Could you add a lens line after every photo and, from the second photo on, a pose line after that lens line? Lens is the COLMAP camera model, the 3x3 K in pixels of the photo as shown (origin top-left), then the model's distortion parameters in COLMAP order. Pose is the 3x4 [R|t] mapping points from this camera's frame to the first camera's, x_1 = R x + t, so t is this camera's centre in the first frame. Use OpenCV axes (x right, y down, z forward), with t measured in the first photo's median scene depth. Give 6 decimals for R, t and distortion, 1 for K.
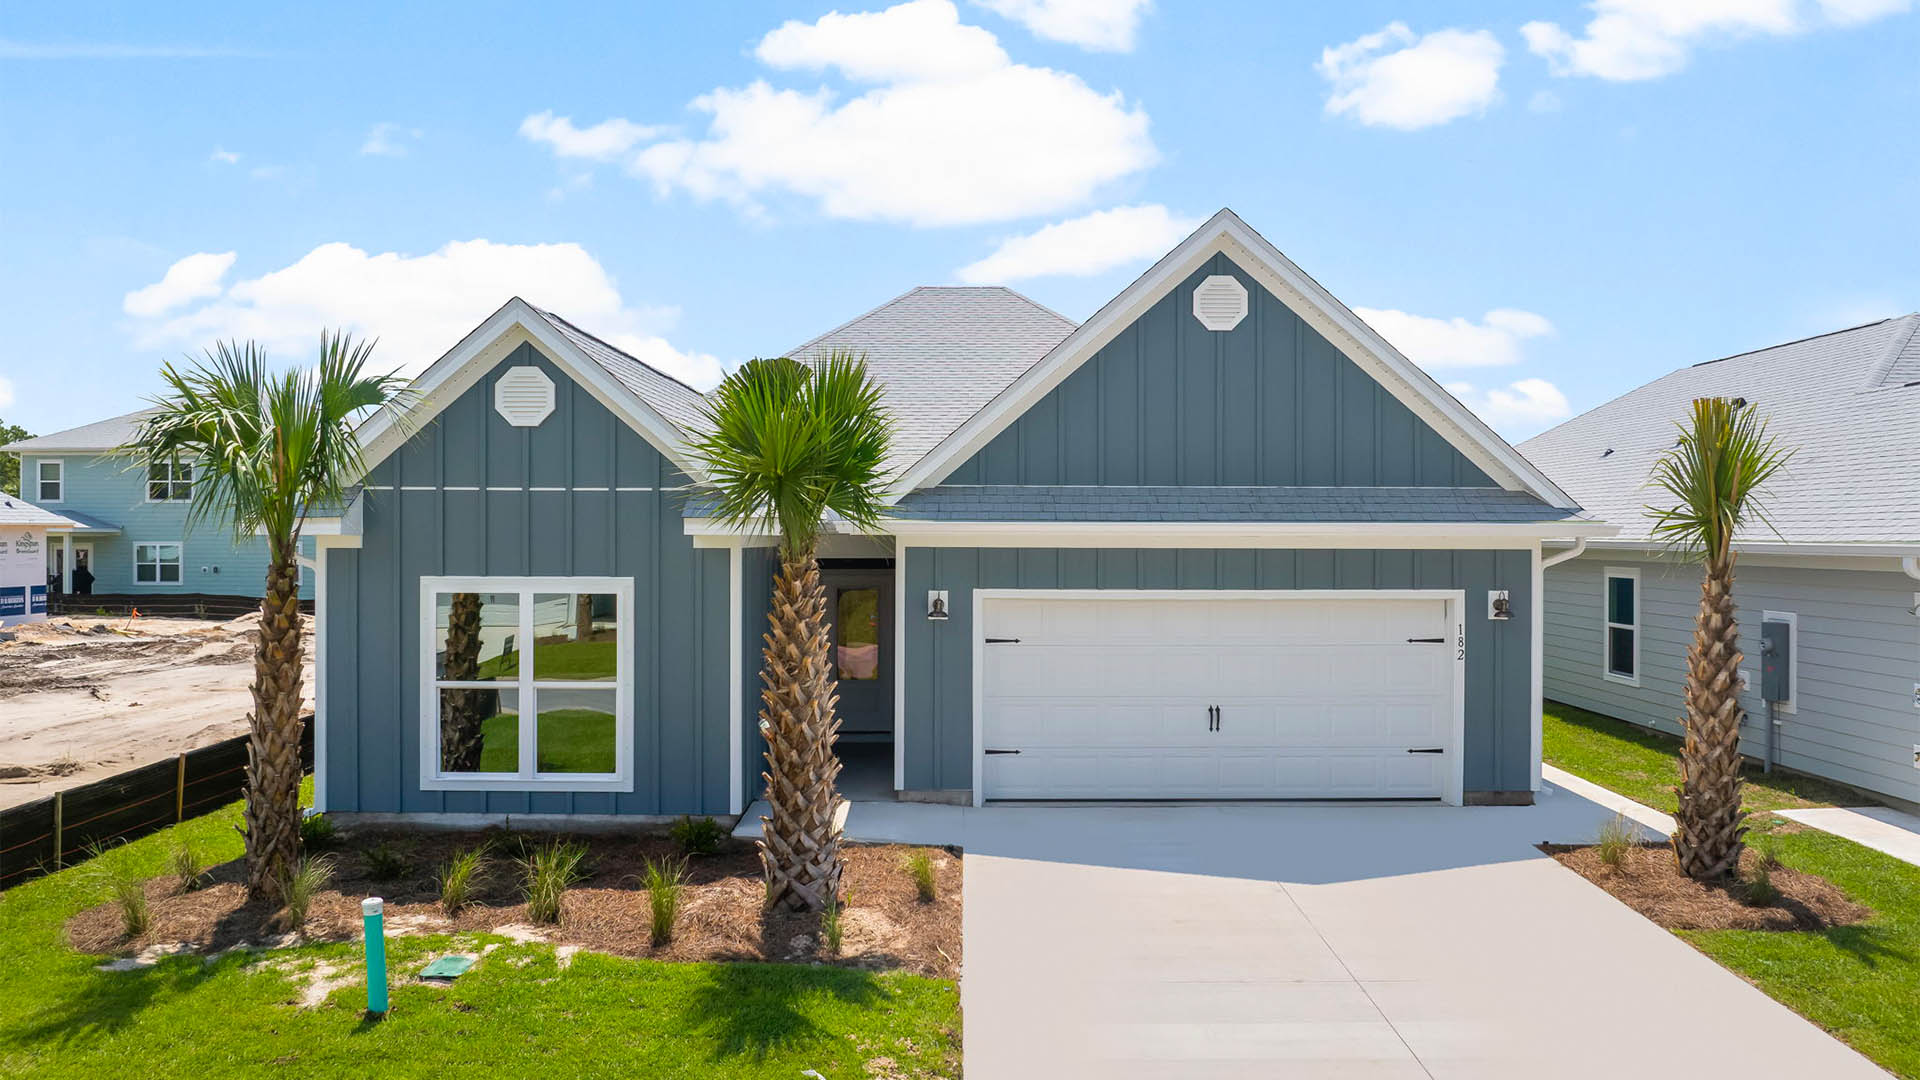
lens RADIAL K [[1366.7, 0, 966.1], [0, 1366.7, 537.7], [0, 0, 1]] dist [-0.037193, -0.001519]
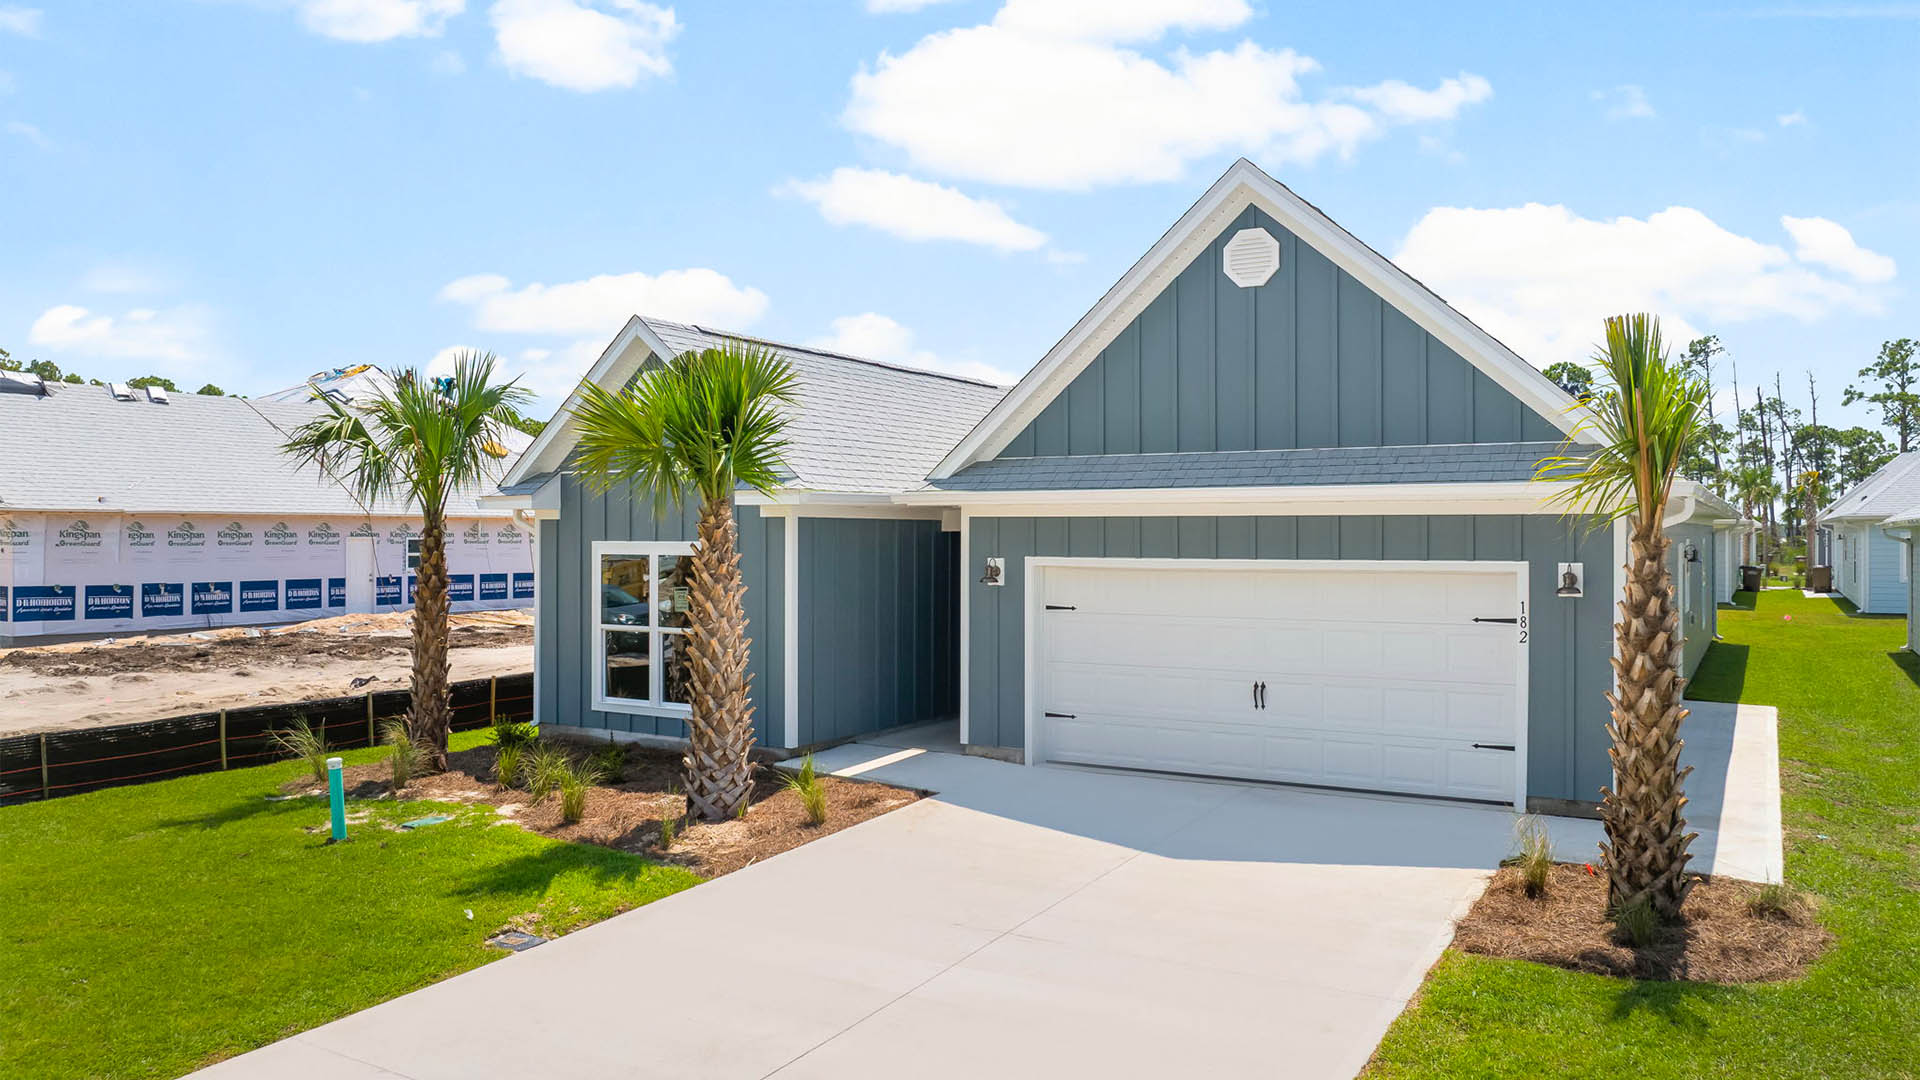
lens RADIAL K [[1366.7, 0, 966.8], [0, 1366.7, 537.7], [0, 0, 1]] dist [-0.037193, -0.001519]
pose [[0.856277, -0.000669, -0.516516, 0.507663], [-0.000042, 0.999999, -0.001366, 0.024471], [0.516517, 0.001192, 0.856276, 0.083310]]
